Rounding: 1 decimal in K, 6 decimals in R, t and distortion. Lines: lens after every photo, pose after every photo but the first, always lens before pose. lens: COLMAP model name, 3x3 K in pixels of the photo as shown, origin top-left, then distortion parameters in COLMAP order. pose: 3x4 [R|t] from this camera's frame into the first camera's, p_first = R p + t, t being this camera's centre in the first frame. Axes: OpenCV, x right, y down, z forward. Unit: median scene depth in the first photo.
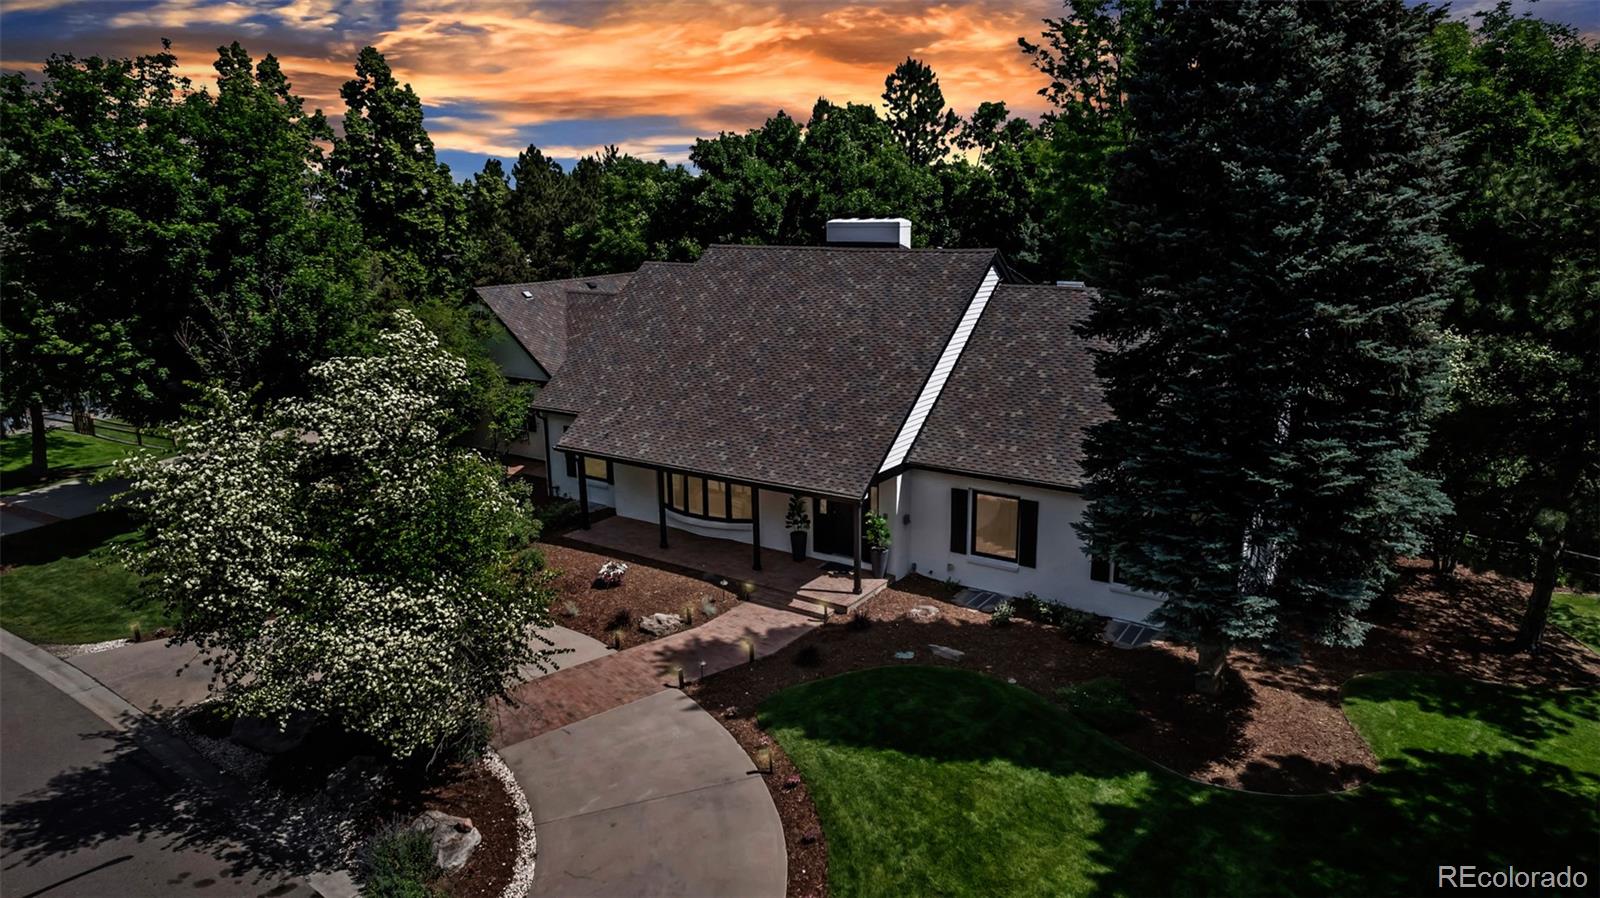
lens RADIAL K [[1018.5, 0, 793.7], [0, 1018.5, 453.8], [0, 0, 1]] dist [-0.071626, 0.066761]
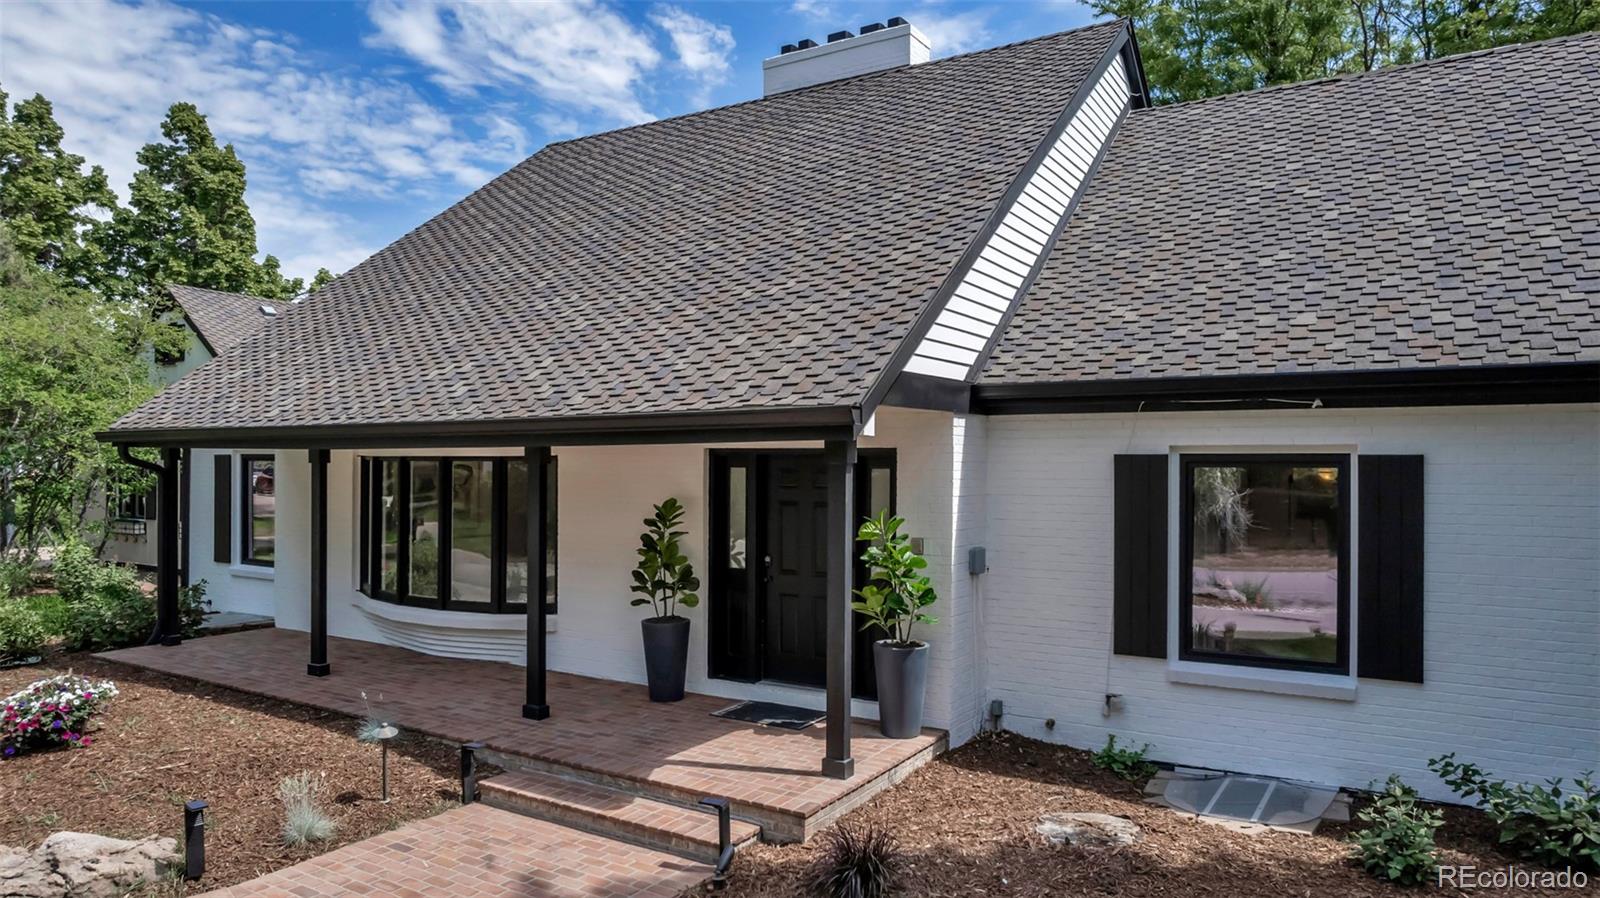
lens RADIAL K [[1018.5, 0, 793.7], [0, 1018.5, 453.8], [0, 0, 1]] dist [-0.071626, 0.066761]
pose [[0.998934, 0.015393, 0.043518, 0.034472], [-0.003522, 0.965431, -0.260634, 0.120750], [-0.046026, 0.260203, 0.964456, 0.674787]]
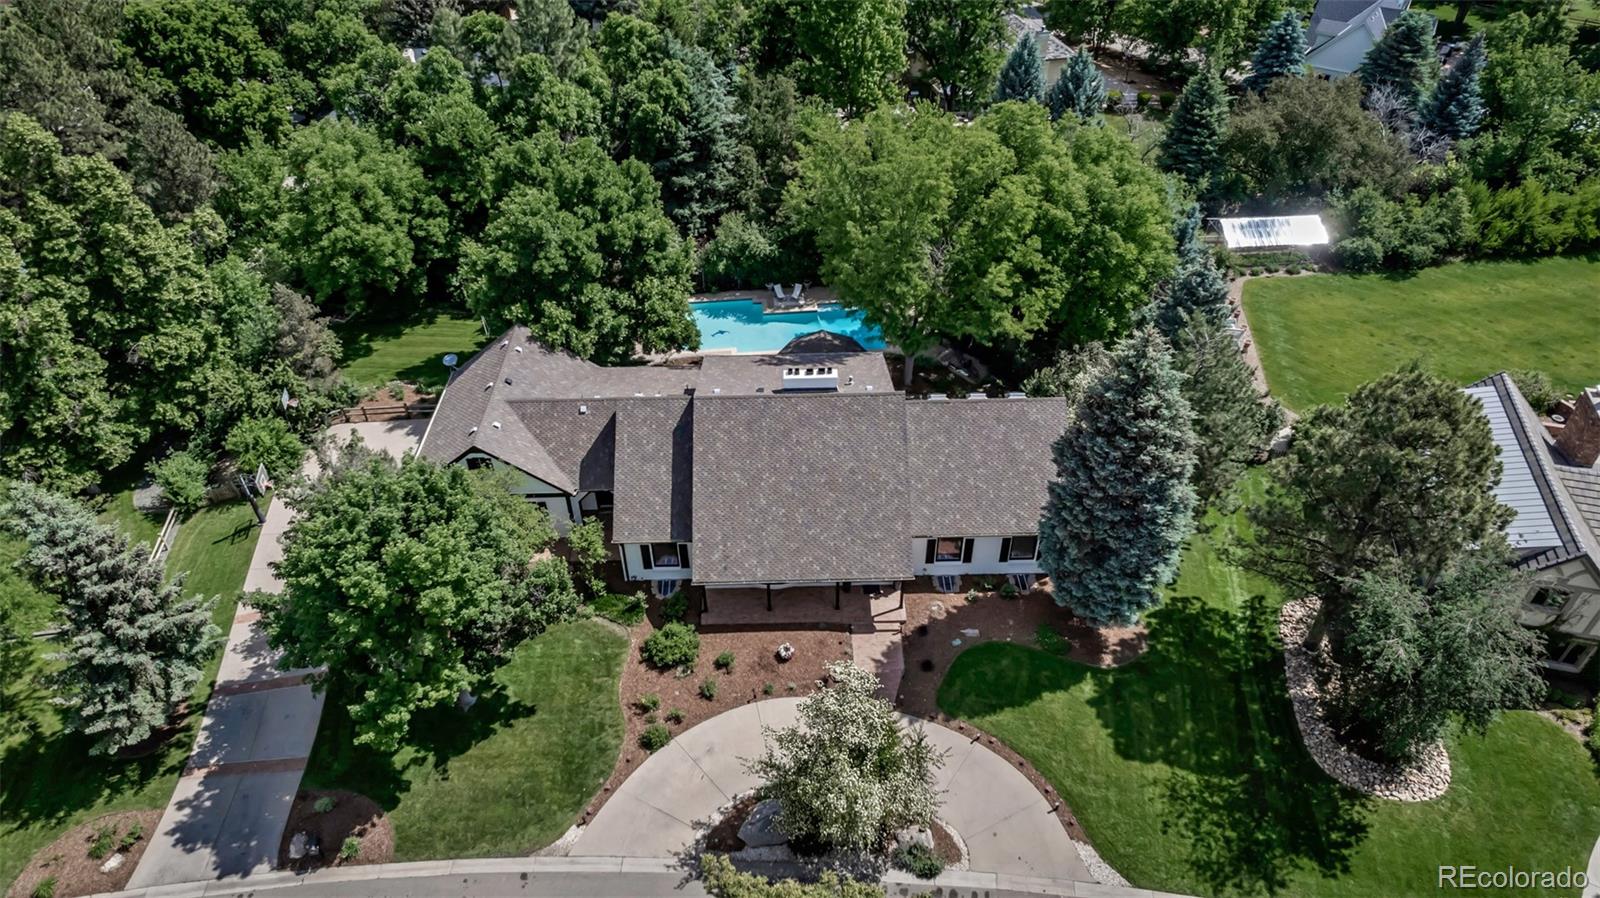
lens RADIAL K [[1018.5, 0, 793.7], [0, 1018.5, 453.8], [0, 0, 1]] dist [-0.071626, 0.066761]
pose [[0.818000, -0.385523, 0.426905, -0.815136], [0.156002, 0.863032, 0.480456, -1.074277], [-0.553660, -0.326415, 0.766103, -0.294810]]
